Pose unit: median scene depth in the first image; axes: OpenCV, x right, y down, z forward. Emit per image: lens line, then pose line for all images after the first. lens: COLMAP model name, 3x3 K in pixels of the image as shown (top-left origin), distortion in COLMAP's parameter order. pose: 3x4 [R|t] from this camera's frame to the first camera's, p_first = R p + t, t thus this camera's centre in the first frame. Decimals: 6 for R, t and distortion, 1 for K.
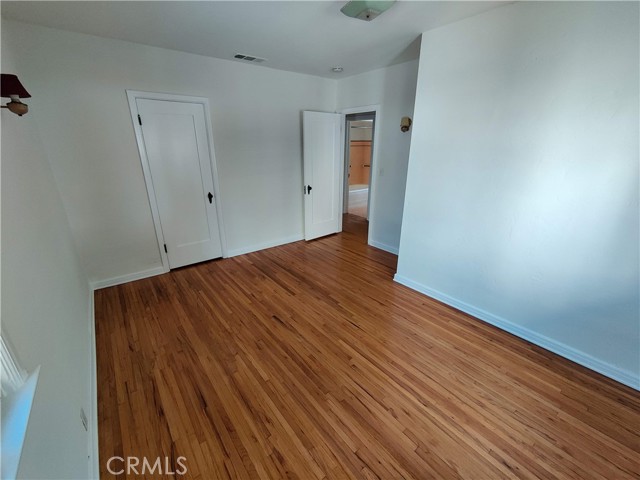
lens RADIAL K [[276.4, 0, 320.8], [0, 276.4, 241.7], [0, 0, 1]] dist [-0.007570, 0.002334]
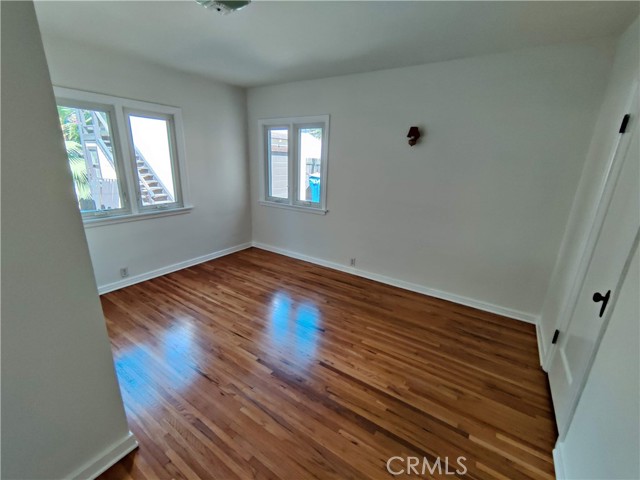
lens RADIAL K [[276.4, 0, 320.9], [0, 276.4, 241.6], [0, 0, 1]] dist [-0.007570, 0.002334]
pose [[-0.949494, 0.054504, -0.309015, 0.106905], [-0.139590, 0.808617, 0.571536, -0.465549], [0.281025, 0.585806, -0.760169, 1.335718]]
